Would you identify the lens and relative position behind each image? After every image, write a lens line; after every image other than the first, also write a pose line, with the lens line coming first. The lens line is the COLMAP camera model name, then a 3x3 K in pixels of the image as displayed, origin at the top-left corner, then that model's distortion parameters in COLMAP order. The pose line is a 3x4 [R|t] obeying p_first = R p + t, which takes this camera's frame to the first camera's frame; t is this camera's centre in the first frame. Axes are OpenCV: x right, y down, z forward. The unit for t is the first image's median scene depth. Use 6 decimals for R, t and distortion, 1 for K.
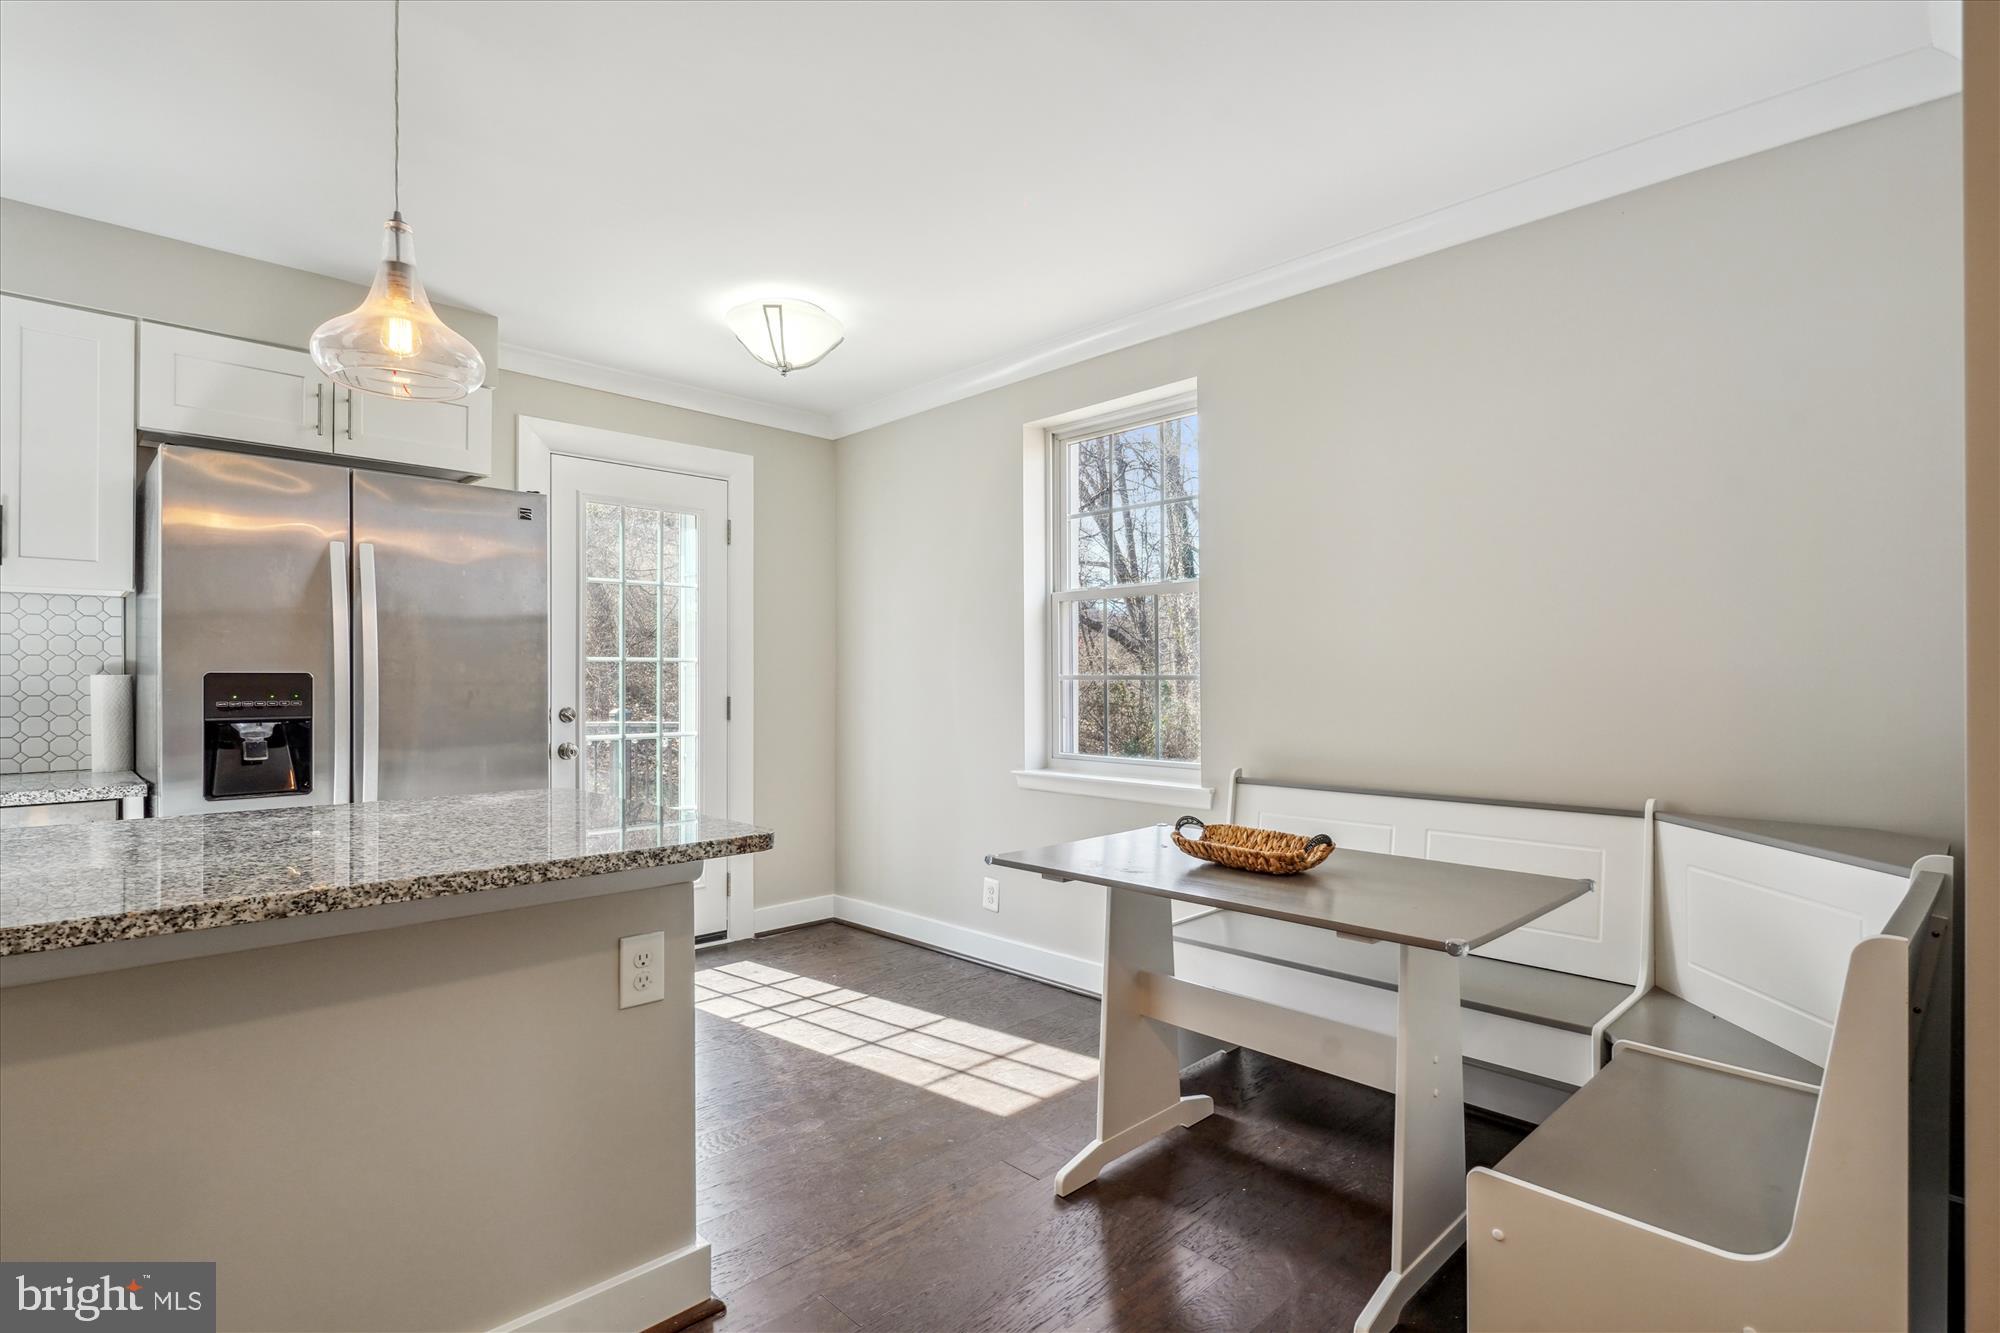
lens RADIAL K [[999.0, 0, 1046.4], [0, 999.0, 679.9], [0, 0, 1]] dist [-0.003516, 0.001939]
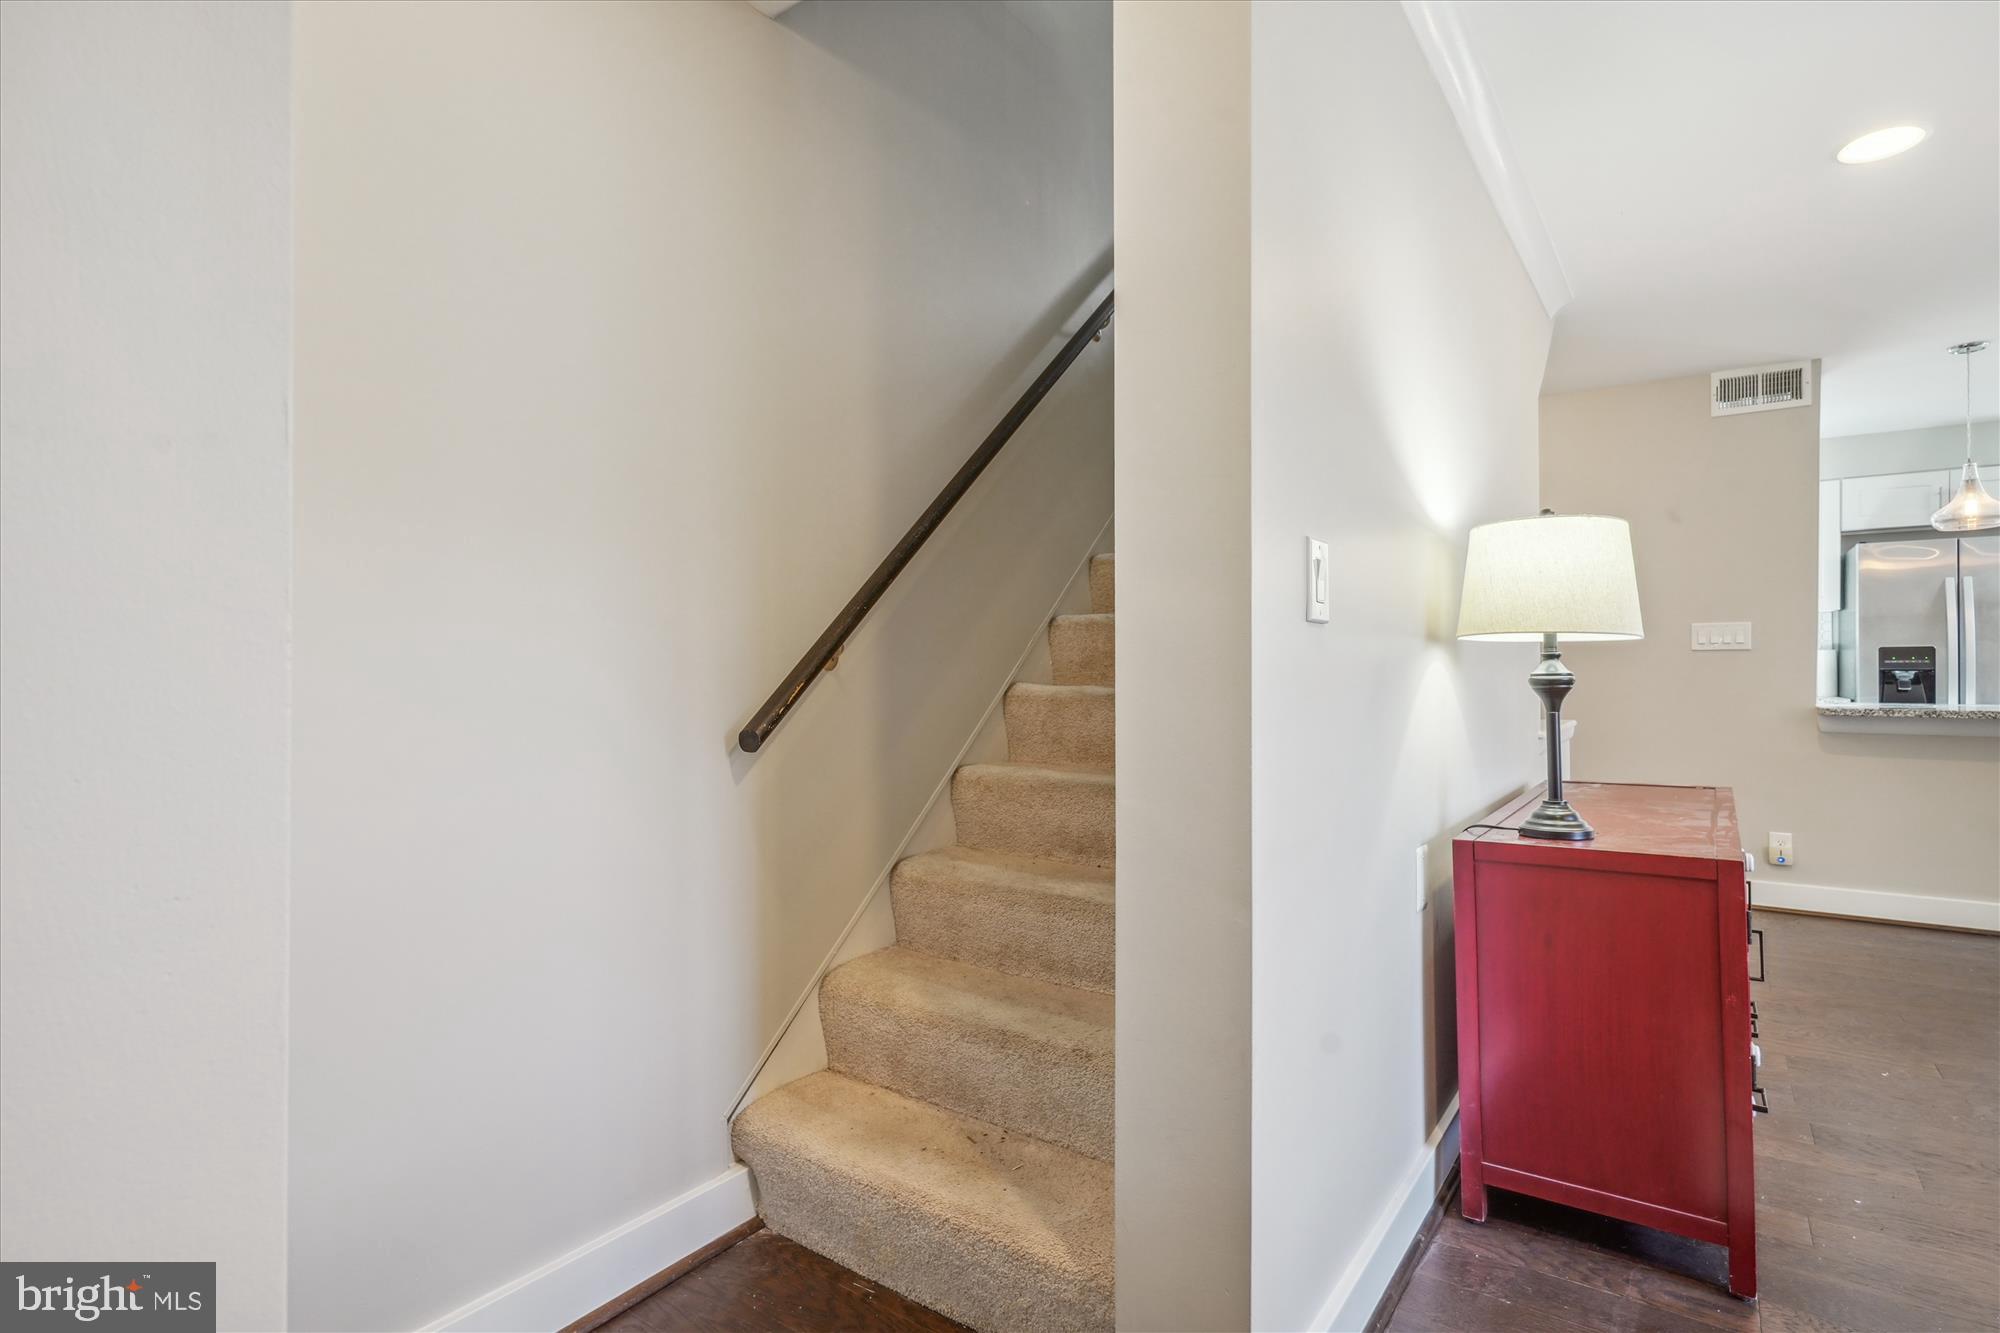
lens RADIAL K [[999.0, 0, 1008.6], [0, 999.0, 669.7], [0, 0, 1]] dist [-0.003516, 0.001939]
pose [[0.181252, -0.002895, -0.983432, 0.852023], [0.000980, 0.999996, -0.002763, 0.043249], [0.983436, -0.000463, 0.181254, -1.134980]]
